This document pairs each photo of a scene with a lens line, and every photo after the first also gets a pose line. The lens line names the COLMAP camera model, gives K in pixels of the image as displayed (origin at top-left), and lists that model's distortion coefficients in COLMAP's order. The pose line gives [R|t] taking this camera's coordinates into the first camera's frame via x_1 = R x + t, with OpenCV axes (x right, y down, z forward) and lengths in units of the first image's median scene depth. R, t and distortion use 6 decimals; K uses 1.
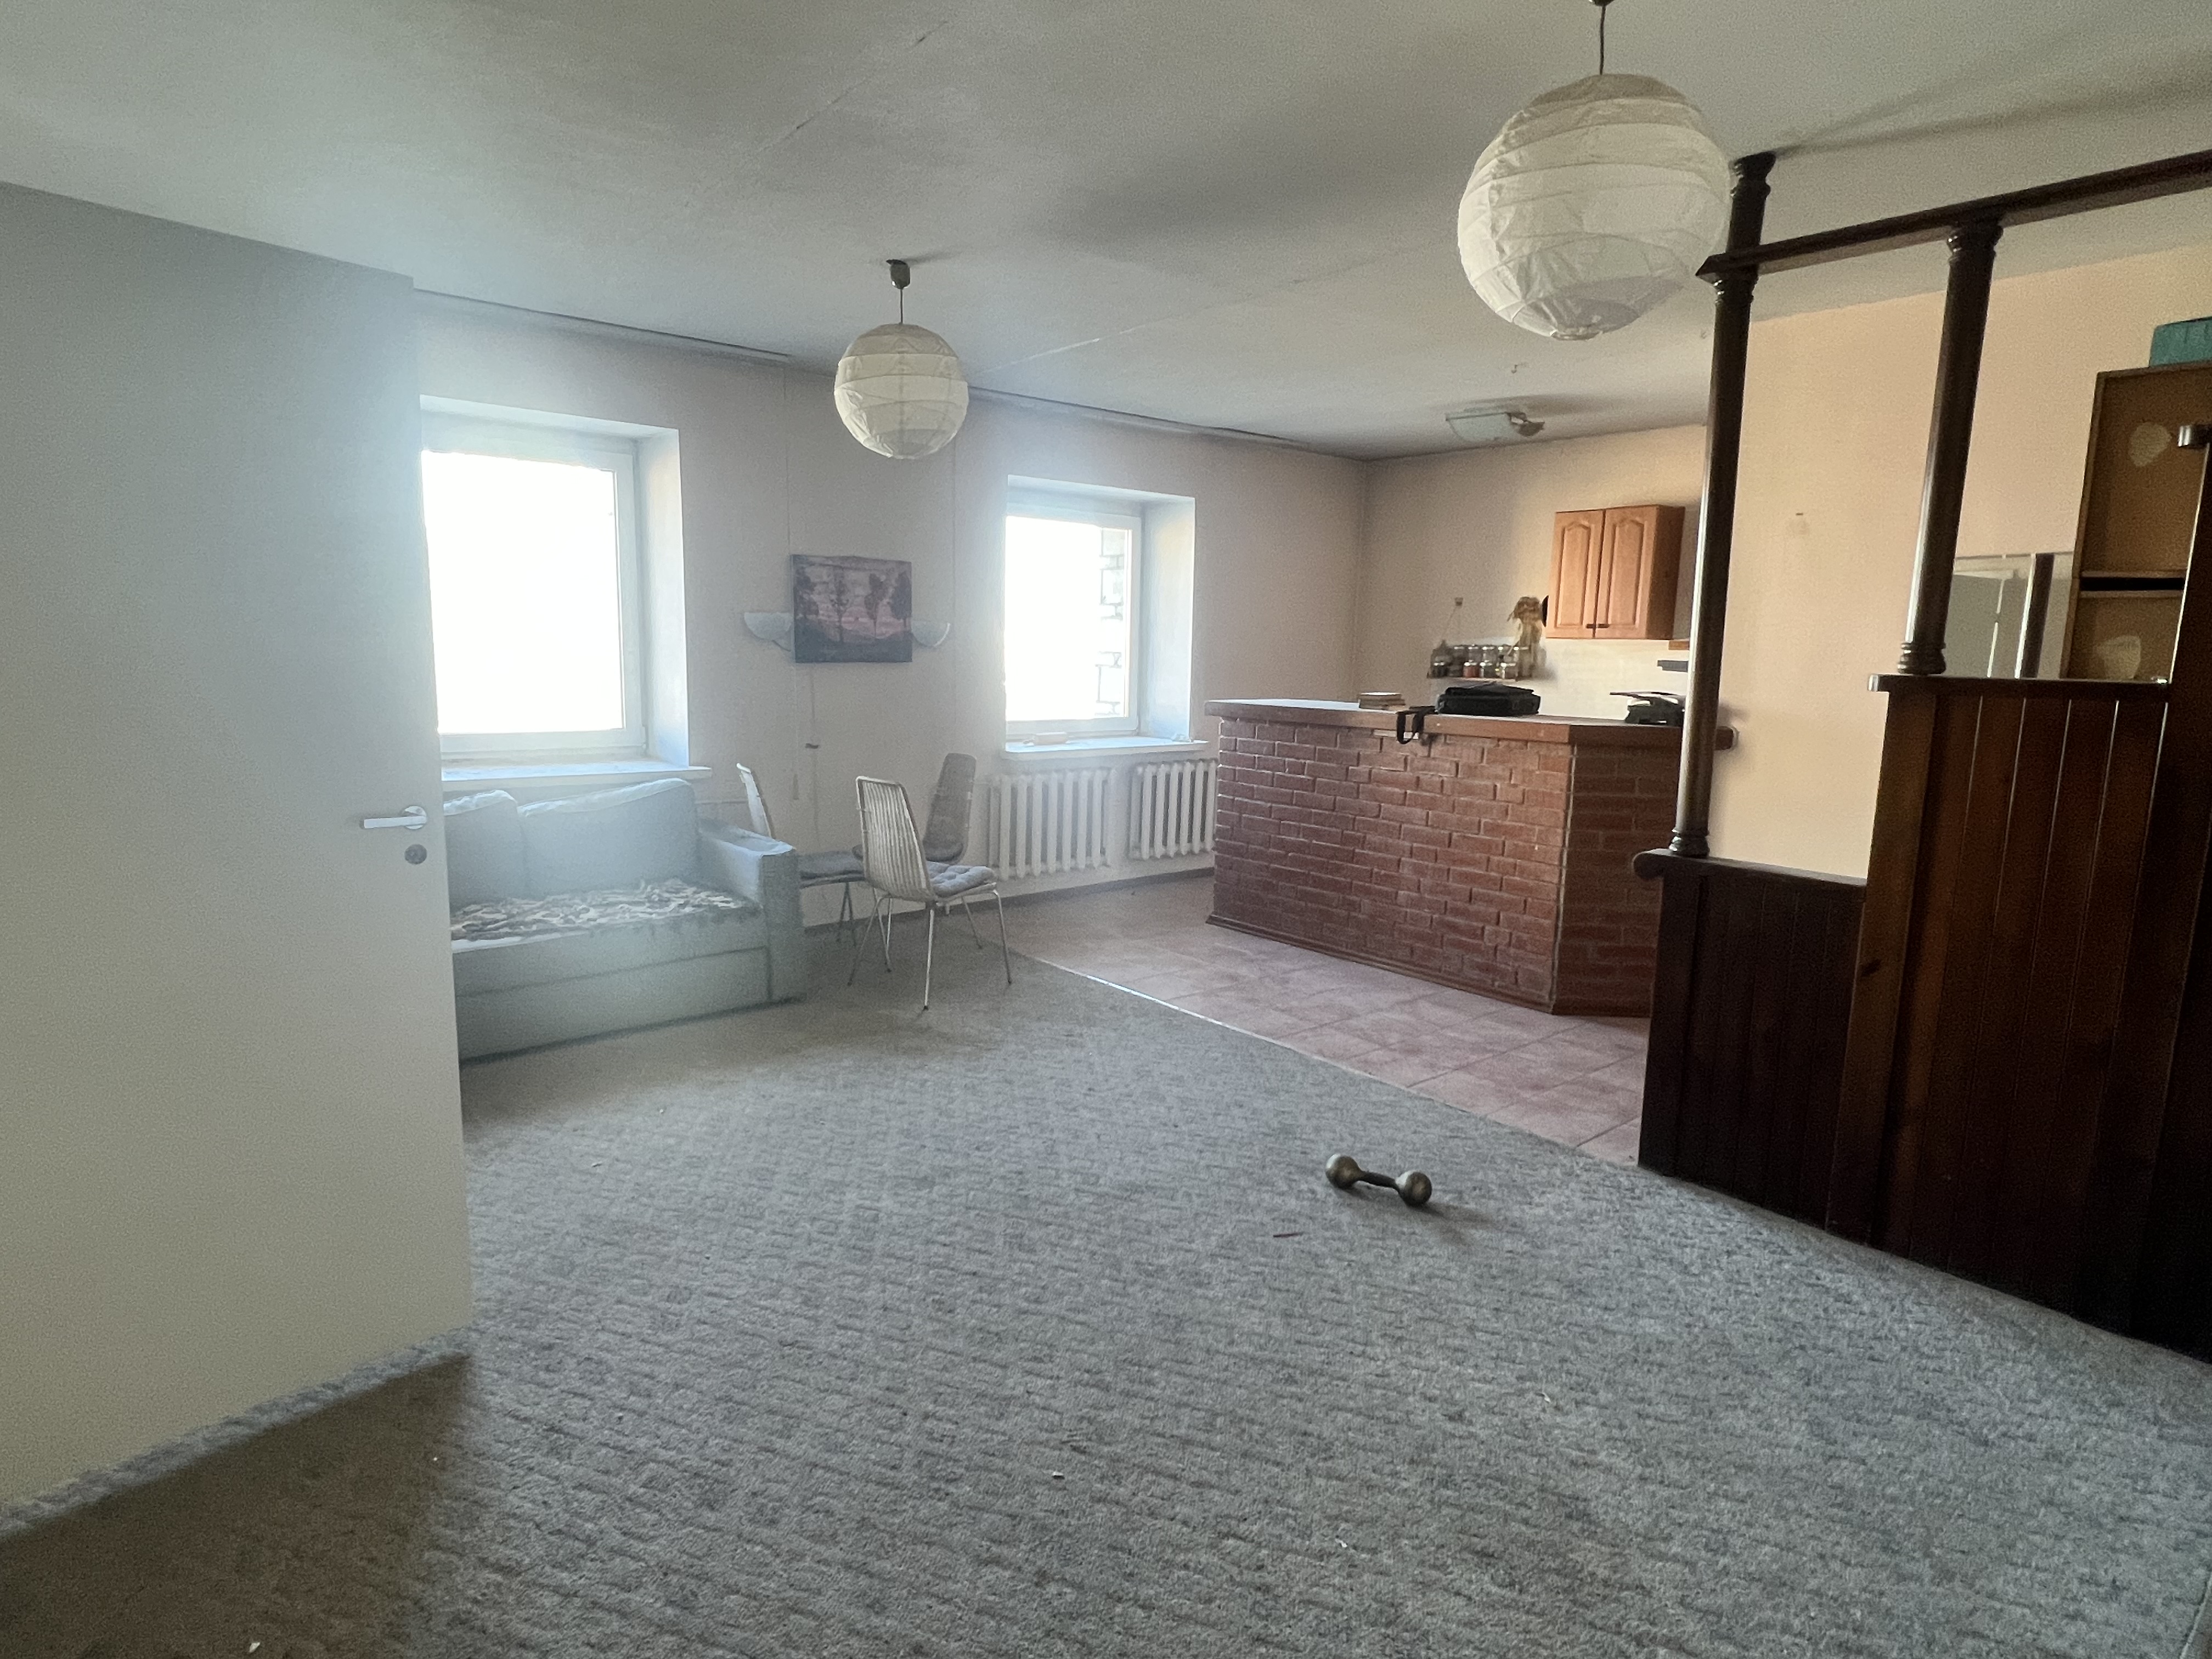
lens RADIAL K [[1179.0, 0, 1106.0], [0, 1179.0, 829.5], [0, 0, 1]] dist [0.001629, -0.000323]
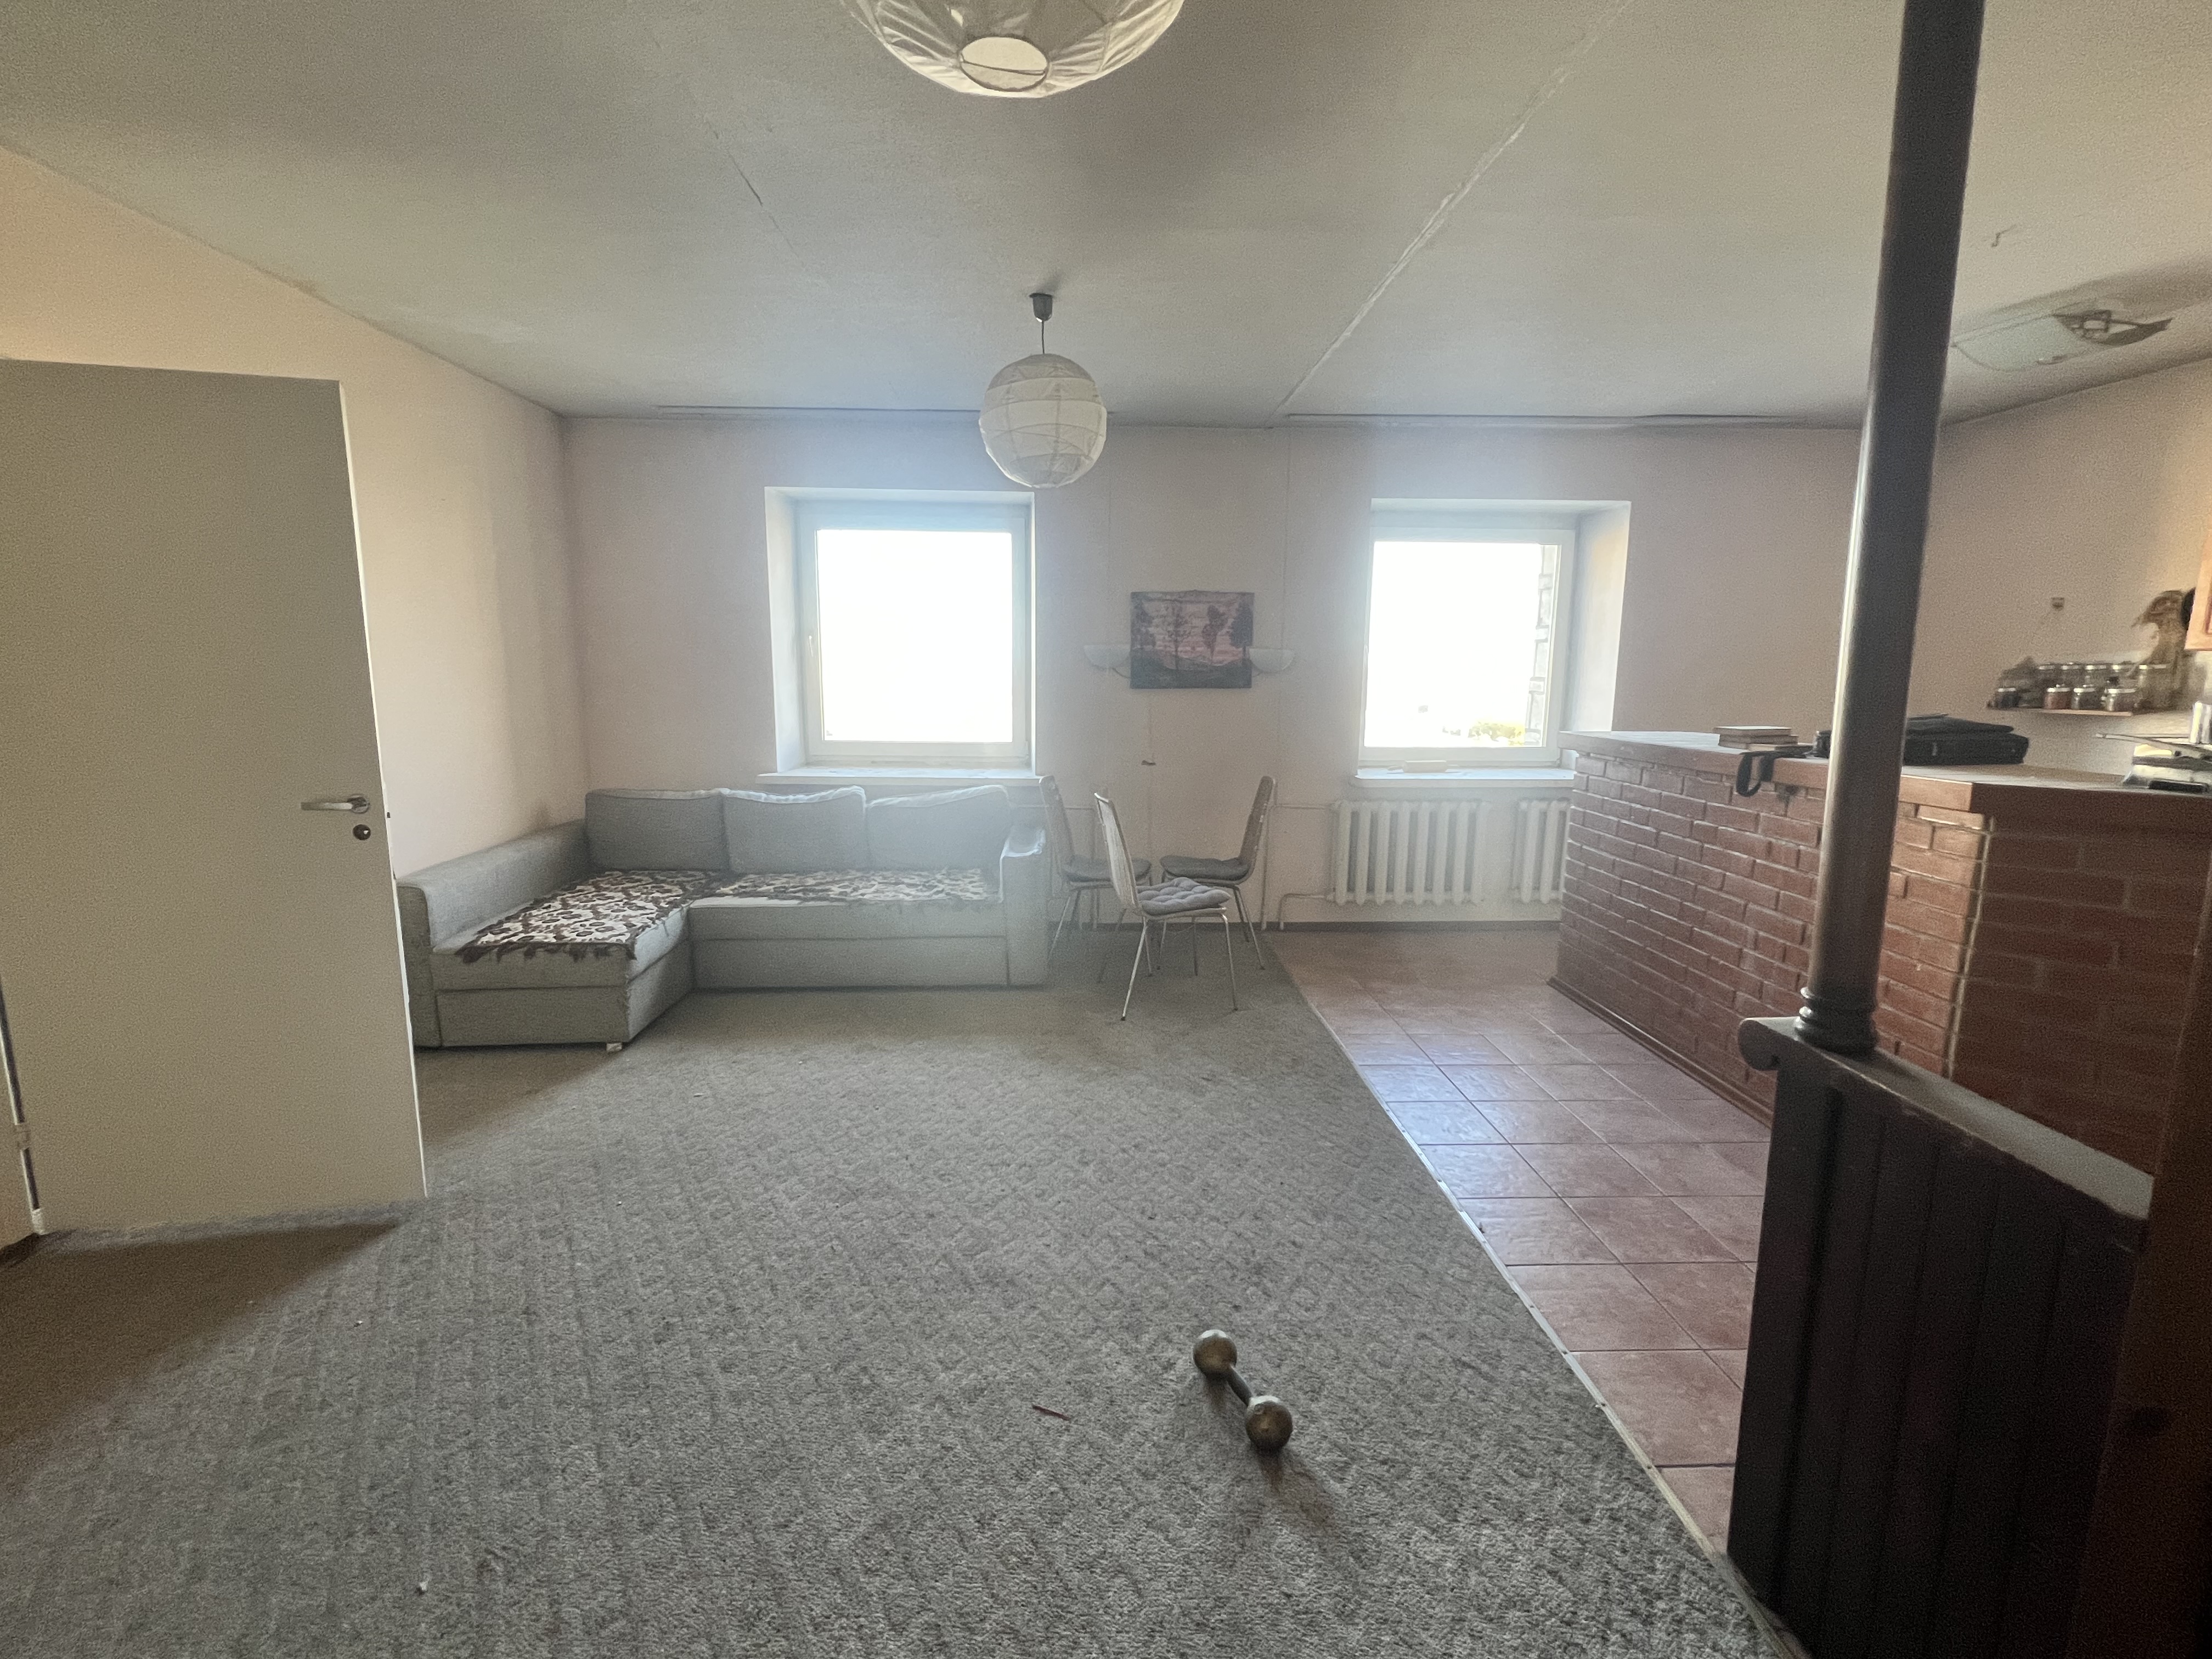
lens RADIAL K [[952.2, 0, 1114.2], [0, 952.2, 832.2], [0, 0, 1]] dist [-0.000282, -0.000078]
pose [[0.793697, 0.088344, -0.601865, 0.281857], [-0.085387, 0.995782, 0.033563, -0.034195], [0.602291, 0.024753, 0.797892, 0.269348]]
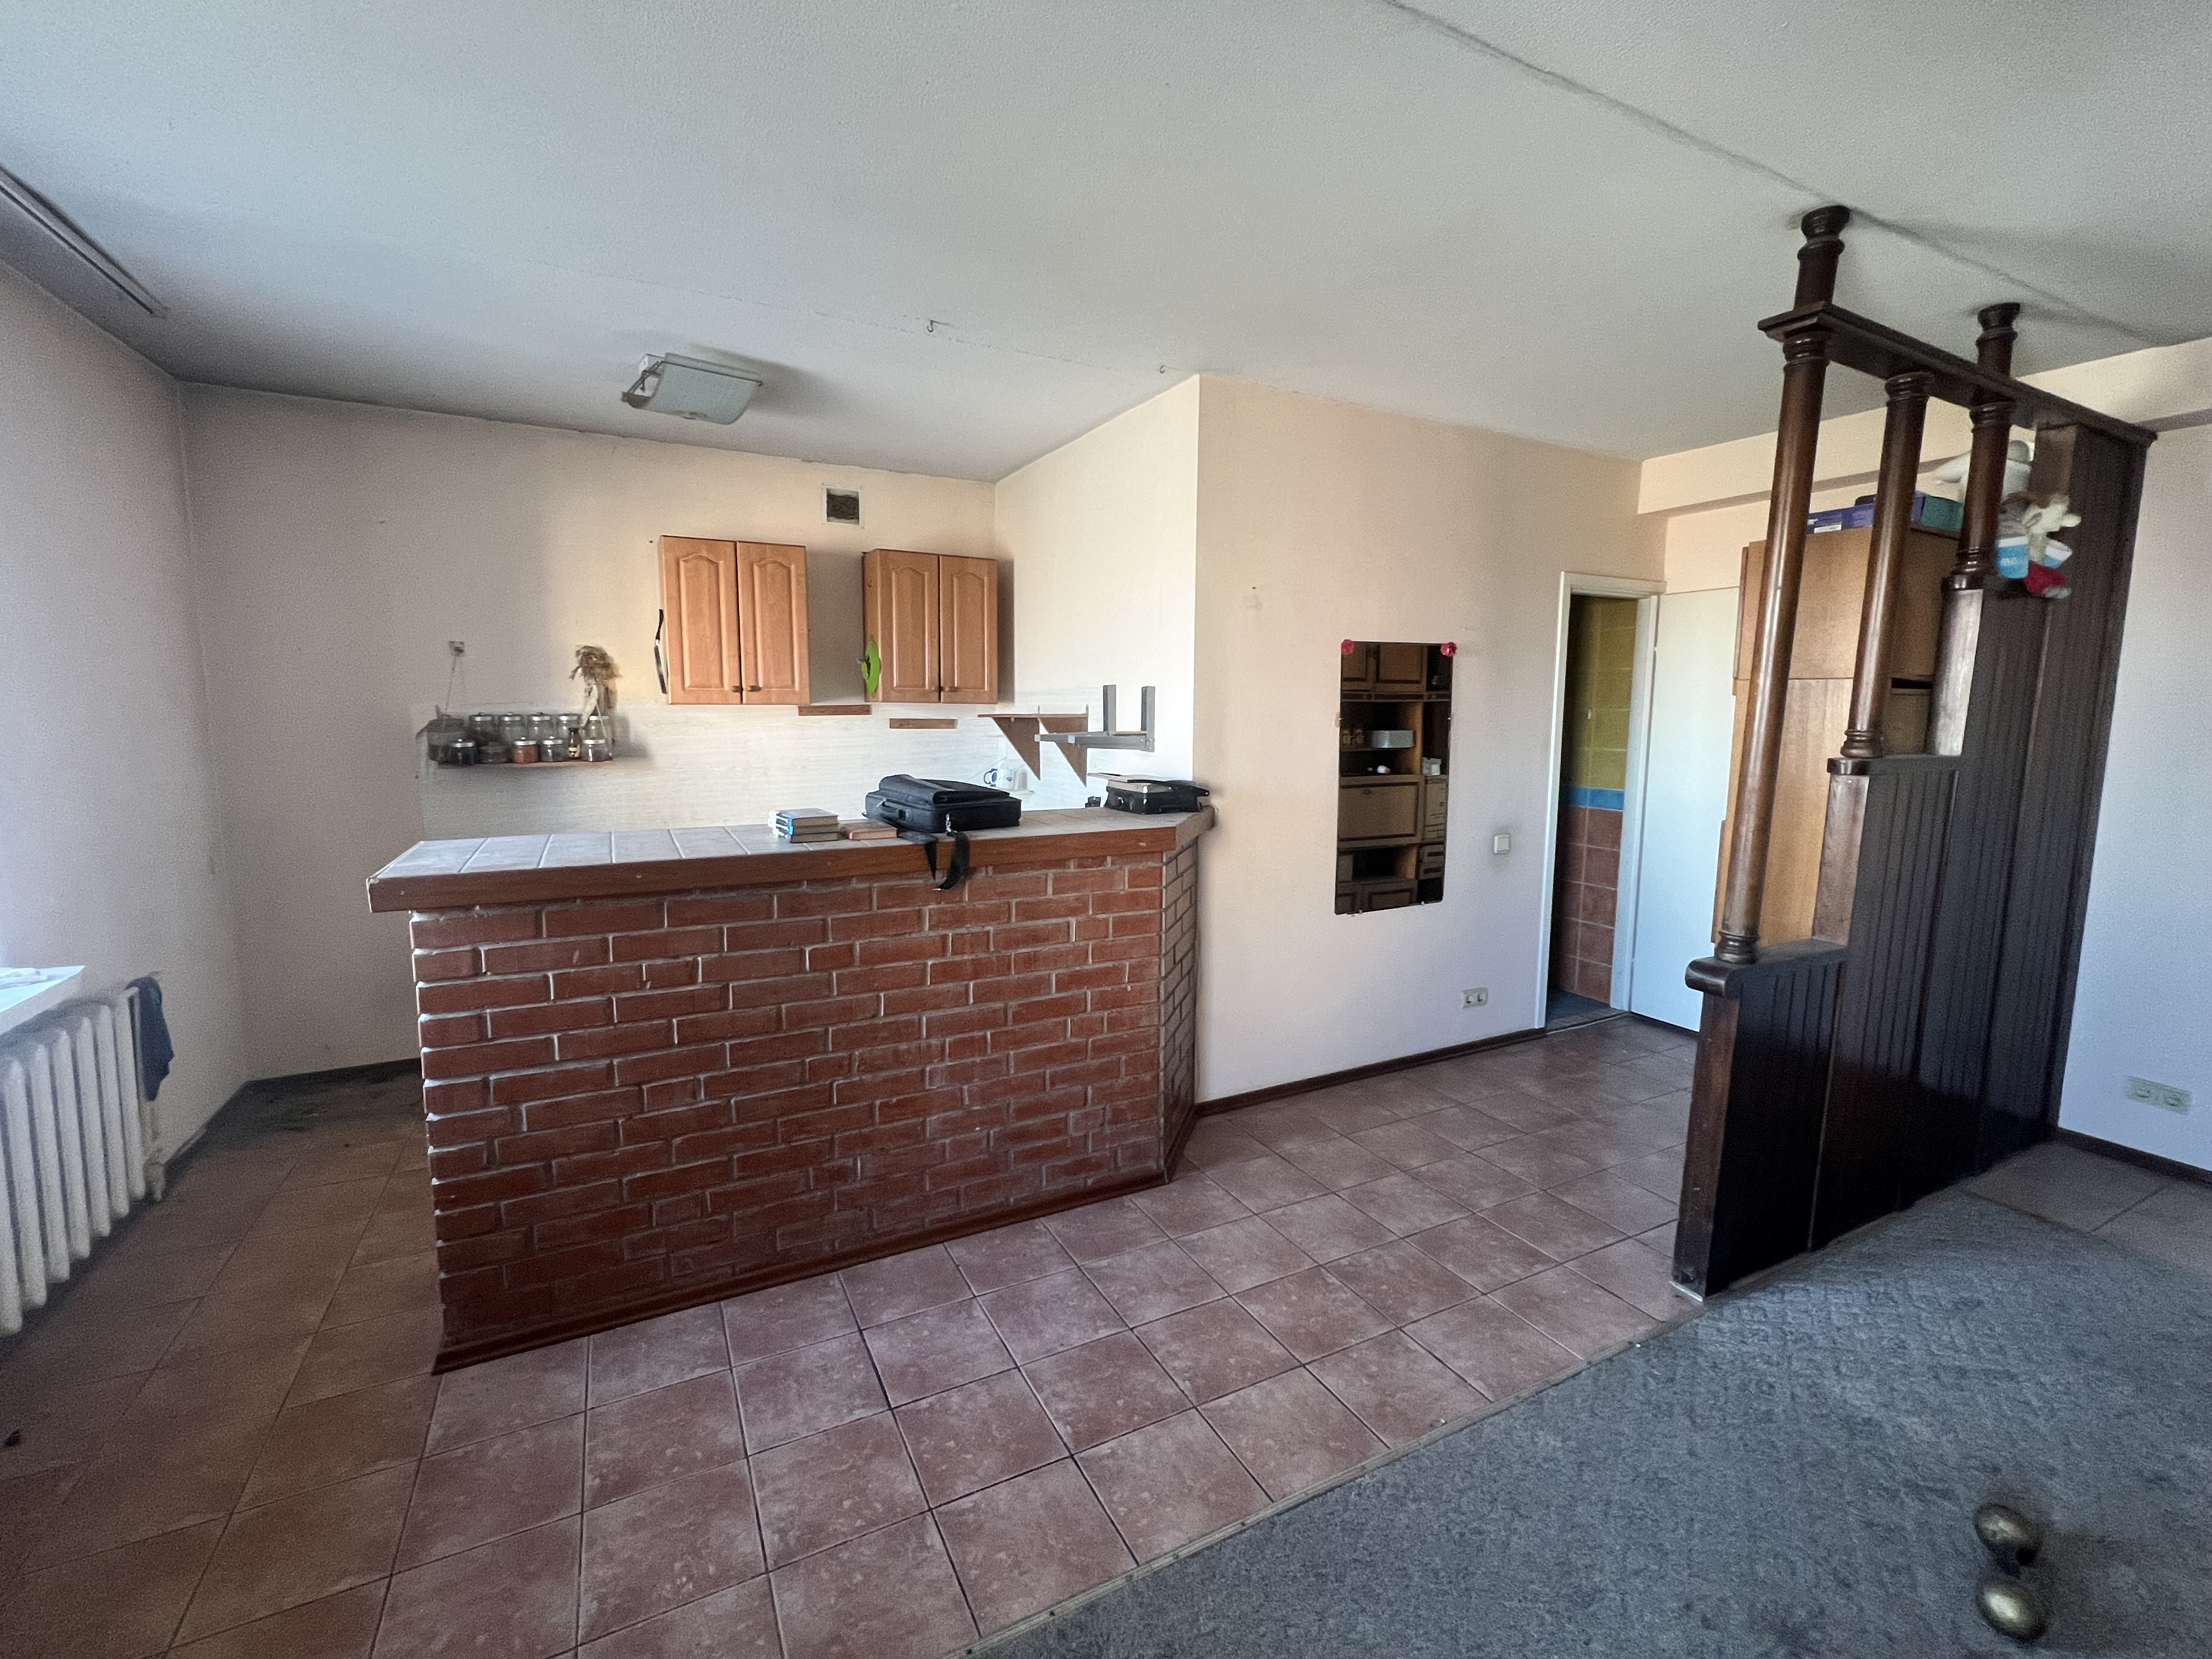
lens RADIAL K [[952.0, 0, 1101.6], [0, 952.0, 825.1], [0, 0, 1]] dist [0.000412, 0.000131]
pose [[0.227811, -0.142105, 0.963280, -0.192841], [0.150153, 0.982587, 0.109443, -0.139689], [-0.962058, 0.119707, 0.245181, 0.746195]]
